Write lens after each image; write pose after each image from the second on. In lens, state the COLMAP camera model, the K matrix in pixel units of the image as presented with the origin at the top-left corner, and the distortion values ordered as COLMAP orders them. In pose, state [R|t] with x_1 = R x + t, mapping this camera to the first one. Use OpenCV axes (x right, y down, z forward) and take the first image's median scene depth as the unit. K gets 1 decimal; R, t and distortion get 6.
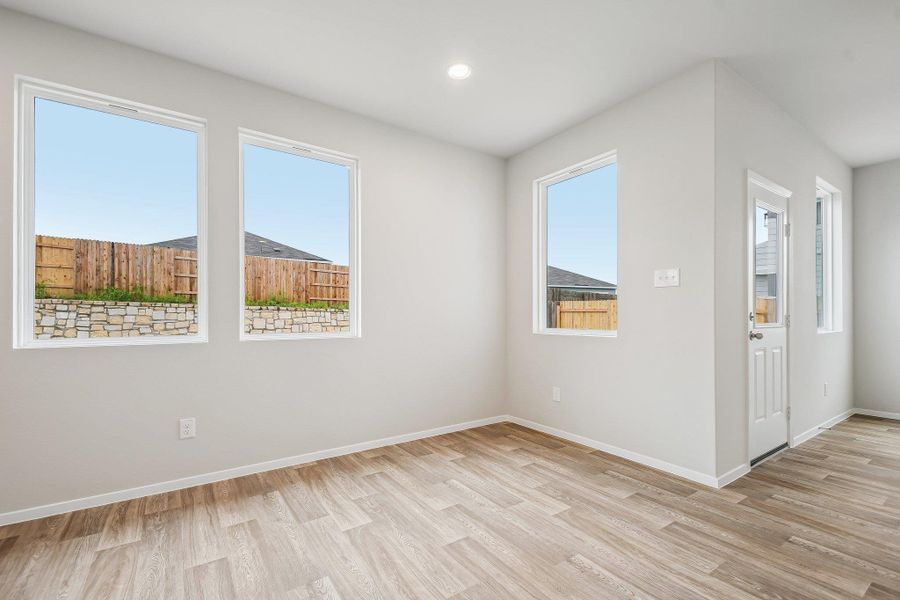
lens RADIAL K [[403.8, 0, 456.9], [0, 403.8, 313.7], [0, 0, 1]] dist [0.020378, -0.005792]
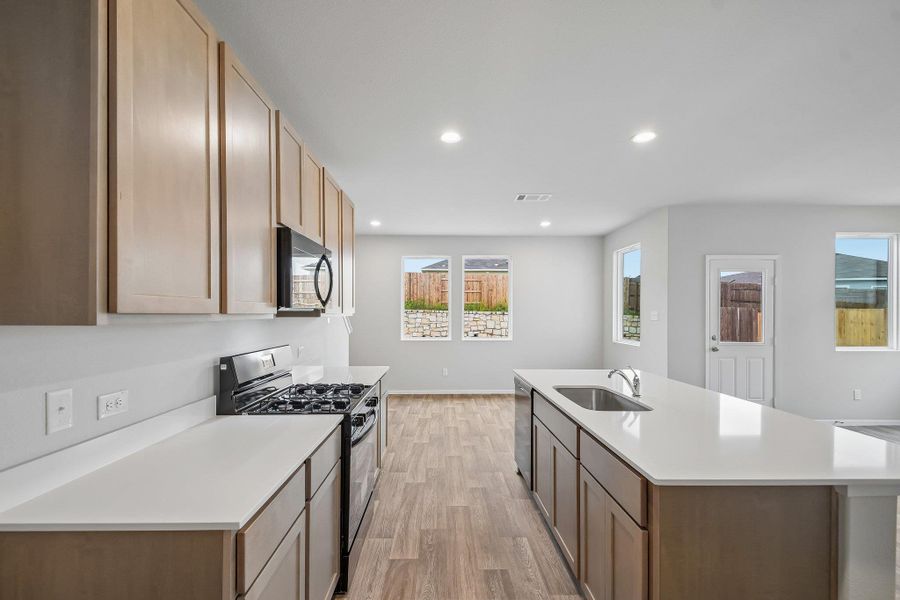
lens RADIAL K [[403.8, 0, 447.9], [0, 403.8, 323.5], [0, 0, 1]] dist [0.020378, -0.005792]
pose [[0.831212, 0.016994, -0.555696, 0.178027], [0.001655, 0.999453, 0.033040, -0.026739], [0.555954, -0.028384, 0.830729, -0.256119]]
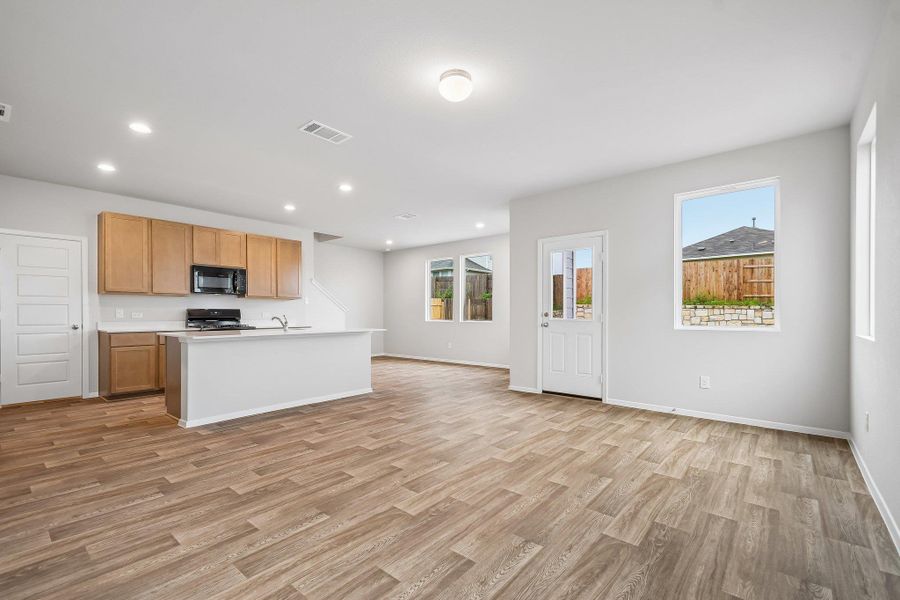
lens RADIAL K [[403.8, 0, 429.0], [0, 403.8, 326.9], [0, 0, 1]] dist [0.020378, -0.005792]
pose [[0.227381, 0.031370, -0.973301, 0.574327], [0.007052, 0.999402, 0.033859, -0.000803], [0.973780, -0.014563, 0.227023, 0.010228]]
